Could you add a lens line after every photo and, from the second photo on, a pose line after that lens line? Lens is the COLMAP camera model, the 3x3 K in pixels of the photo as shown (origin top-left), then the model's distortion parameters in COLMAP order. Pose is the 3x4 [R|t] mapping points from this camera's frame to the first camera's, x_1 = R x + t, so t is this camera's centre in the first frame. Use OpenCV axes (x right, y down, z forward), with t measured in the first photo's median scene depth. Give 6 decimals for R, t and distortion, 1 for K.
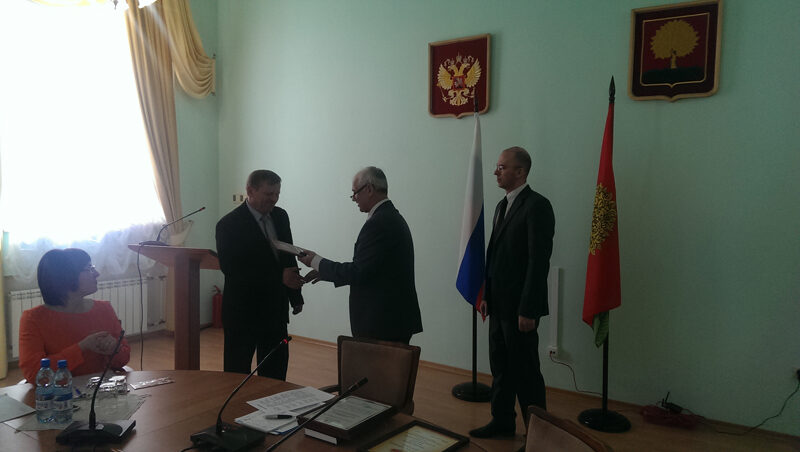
lens RADIAL K [[584.7, 0, 403.3], [0, 584.7, 228.6], [0, 0, 1]] dist [0.020031, -0.072135]
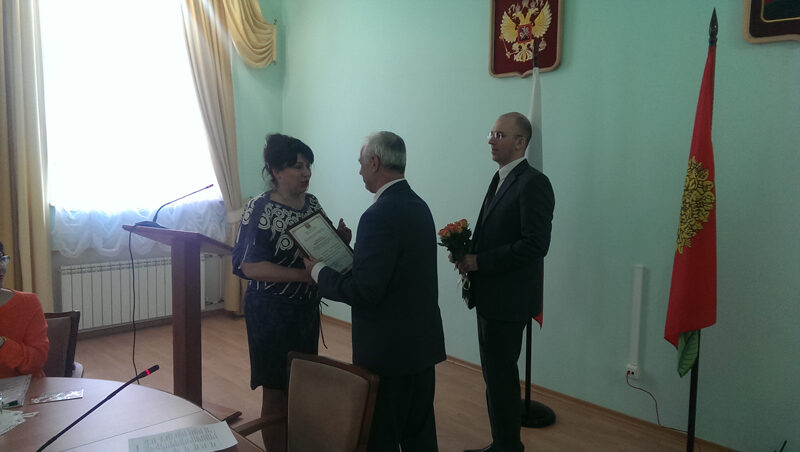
lens RADIAL K [[584.7, 0, 399.0], [0, 584.7, 228.6], [0, 0, 1]] dist [0.020031, -0.072135]
pose [[0.969446, 0.027869, -0.243716, 0.139273], [-0.017534, 0.998857, 0.044475, -0.011916], [0.244677, -0.038843, 0.968826, 0.169174]]
